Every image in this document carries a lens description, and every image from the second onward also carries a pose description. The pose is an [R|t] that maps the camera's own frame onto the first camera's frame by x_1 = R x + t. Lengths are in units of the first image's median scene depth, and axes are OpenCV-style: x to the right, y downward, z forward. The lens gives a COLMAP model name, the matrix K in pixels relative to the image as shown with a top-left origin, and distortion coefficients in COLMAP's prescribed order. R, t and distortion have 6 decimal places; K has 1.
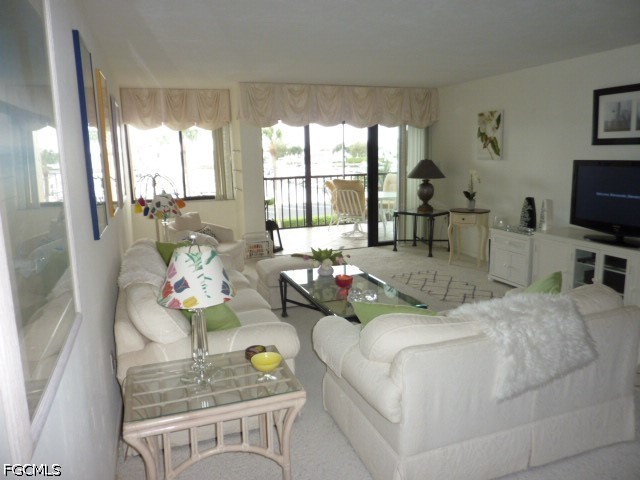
lens RADIAL K [[475.7, 0, 317.0], [0, 475.7, 236.9], [0, 0, 1]] dist [-0.009009, -0.029025]
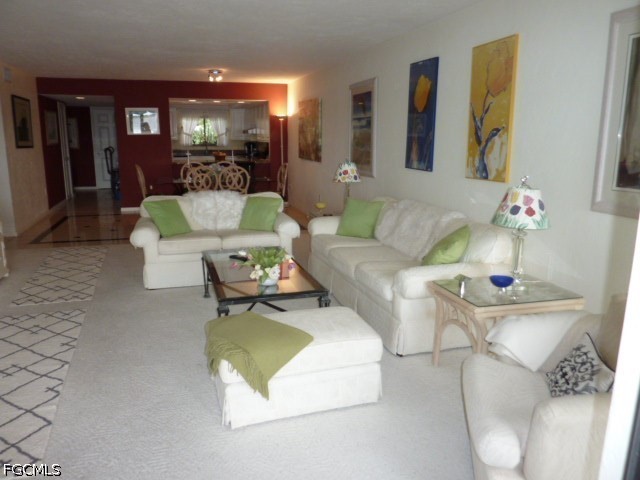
lens RADIAL K [[475.7, 0, 322.6], [0, 475.7, 236.9], [0, 0, 1]] dist [-0.009009, -0.029025]
pose [[-0.999277, 0.006027, 0.037543, -0.064581], [0.019922, 0.923974, 0.381936, -0.177324], [-0.032387, 0.382408, -0.923426, 1.060345]]
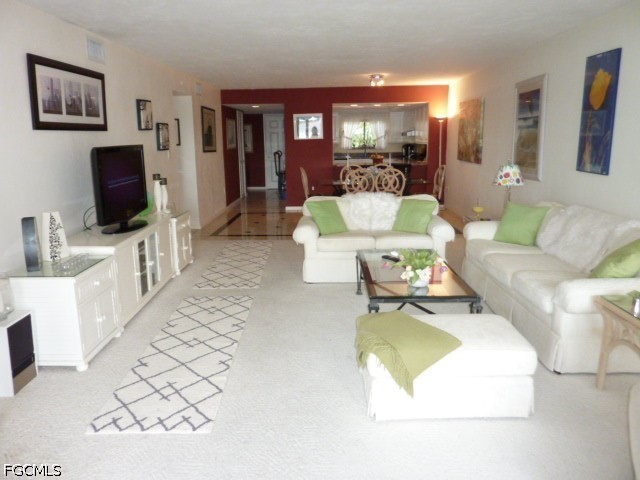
lens RADIAL K [[475.7, 0, 326.5], [0, 475.7, 242.5], [0, 0, 1]] dist [-0.009009, -0.029025]
pose [[-0.938587, -0.041450, 0.342545, -0.067303], [0.094531, 0.923883, 0.370814, -0.180236], [-0.331842, 0.380422, -0.863226, 1.069625]]
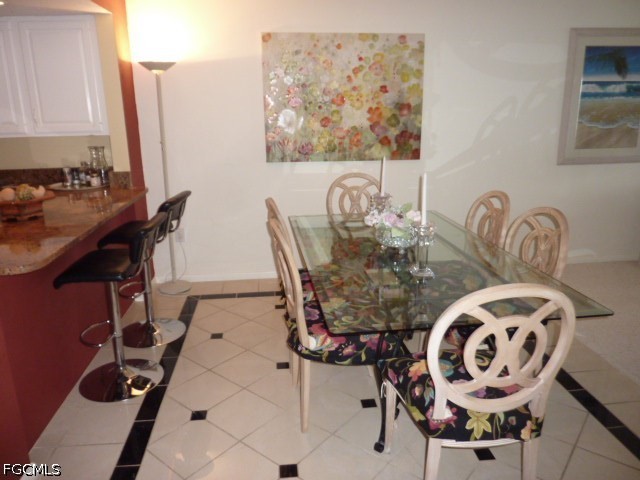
lens RADIAL K [[475.7, 0, 321.0], [0, 475.7, 241.2], [0, 0, 1]] dist [-0.009009, -0.029025]
pose [[-0.230237, 0.288299, -0.929448, 0.598679], [-0.158286, 0.931294, 0.328081, 0.007433], [0.960175, 0.222655, -0.168785, -0.043689]]
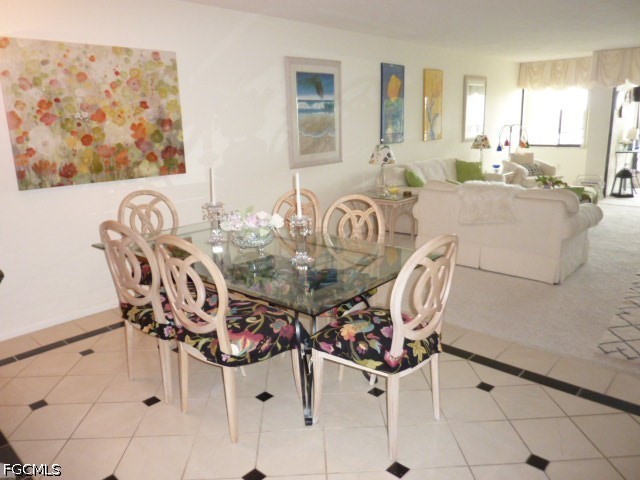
lens RADIAL K [[475.7, 0, 319.5], [0, 475.7, 239.0], [0, 0, 1]] dist [-0.009009, -0.029025]
pose [[0.469786, 0.221478, -0.854546, 0.607377], [-0.143795, 0.974287, 0.173461, 0.039901], [0.870990, 0.041390, 0.489554, -0.194841]]
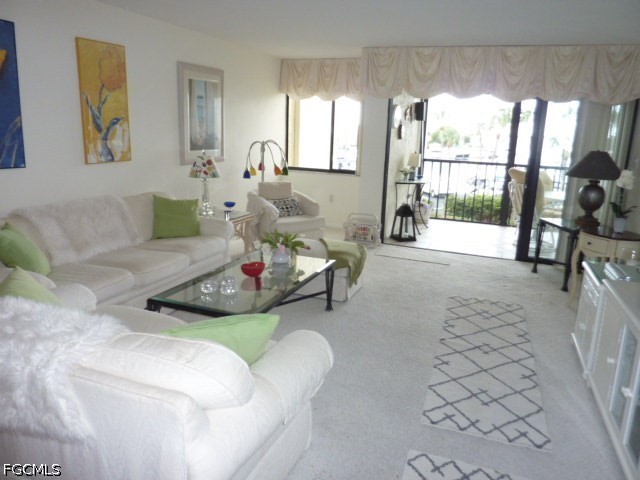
lens RADIAL K [[475.7, 0, 320.4], [0, 475.7, 237.1], [0, 0, 1]] dist [-0.009009, -0.029025]
pose [[0.747770, 0.196645, -0.634169, 0.390612], [-0.173078, 0.979844, 0.099750, -0.041523], [0.641002, 0.035170, 0.766733, 0.237734]]
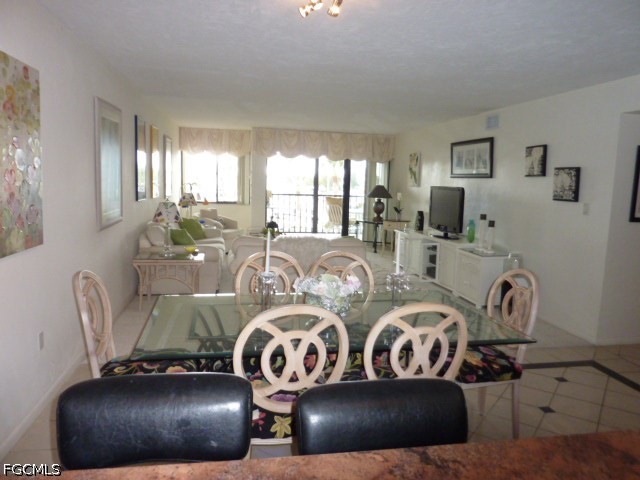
lens RADIAL K [[475.7, 0, 318.5], [0, 475.7, 240.8], [0, 0, 1]] dist [-0.009009, -0.029025]
pose [[0.984881, 0.075542, -0.155894, 0.287732], [-0.083643, 0.995430, -0.046066, 0.084631], [0.151702, 0.058409, 0.986699, -0.421916]]
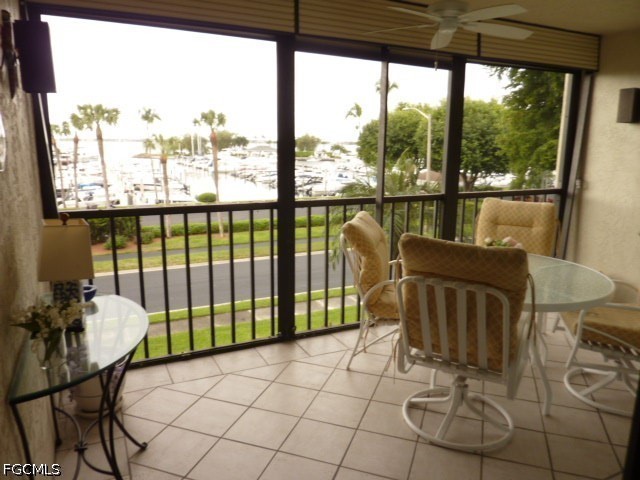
lens RADIAL K [[475.7, 0, 316.3], [0, 475.7, 241.6], [0, 0, 1]] dist [-0.009009, -0.029025]
pose [[0.993244, 0.012840, 0.115333, -0.051479], [-0.015542, 0.999625, 0.022558, -0.151563], [-0.115000, -0.024198, 0.993071, 0.919979]]
